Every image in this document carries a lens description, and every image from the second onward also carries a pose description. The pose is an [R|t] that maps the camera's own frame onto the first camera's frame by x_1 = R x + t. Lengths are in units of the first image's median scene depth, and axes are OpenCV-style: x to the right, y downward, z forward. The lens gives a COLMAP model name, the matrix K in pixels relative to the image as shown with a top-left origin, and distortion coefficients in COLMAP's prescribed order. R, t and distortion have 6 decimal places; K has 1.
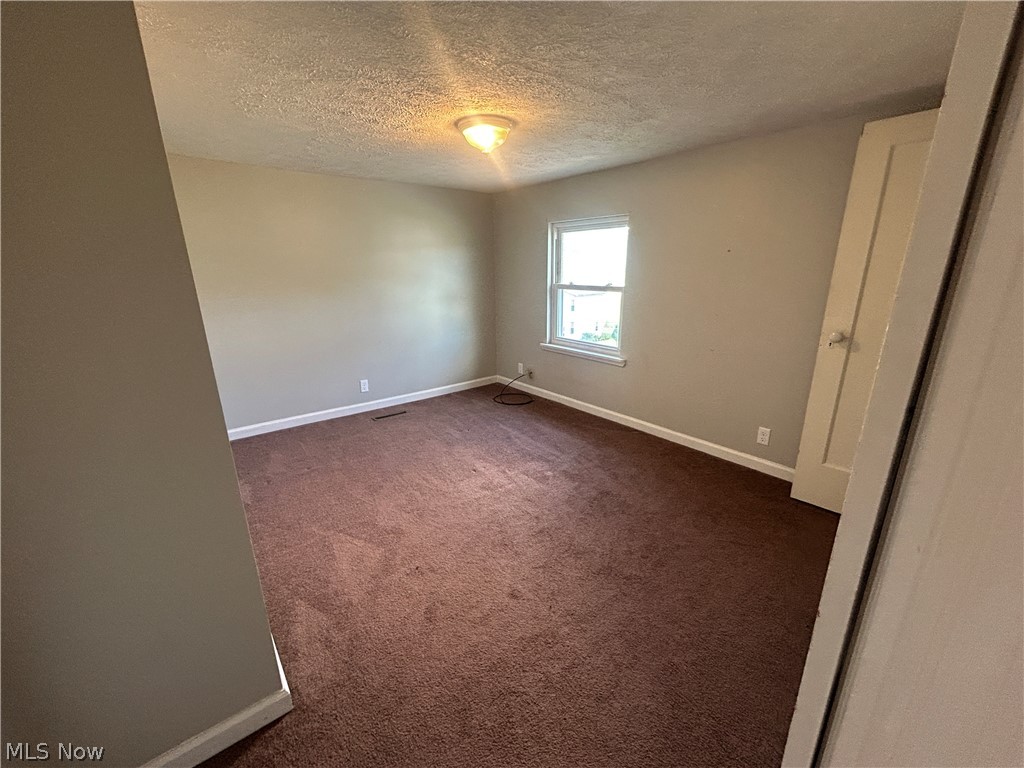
lens RADIAL K [[412.2, 0, 514.8], [0, 412.2, 385.7], [0, 0, 1]] dist [-0.001440, -0.000061]
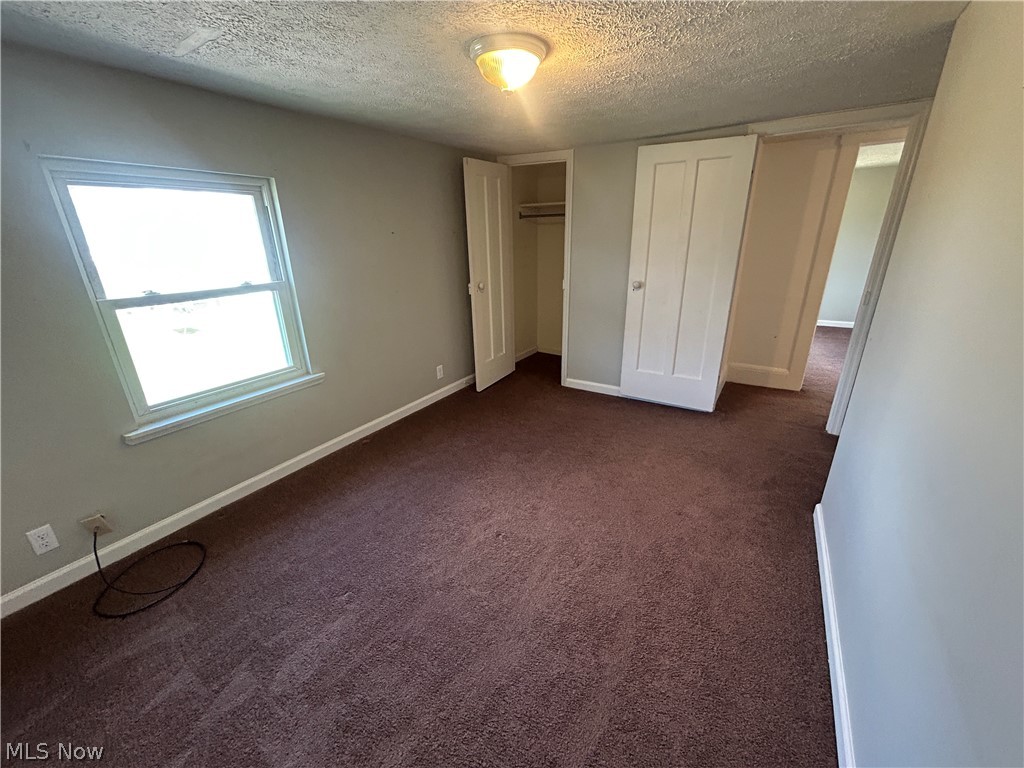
lens RADIAL K [[412.2, 0, 513.1], [0, 412.2, 379.6], [0, 0, 1]] dist [-0.001440, -0.000061]
pose [[-0.318367, -0.295026, 0.900889, -0.534879], [0.299926, 0.870170, 0.390958, -0.239950], [-0.899270, 0.394668, -0.188548, 0.803780]]
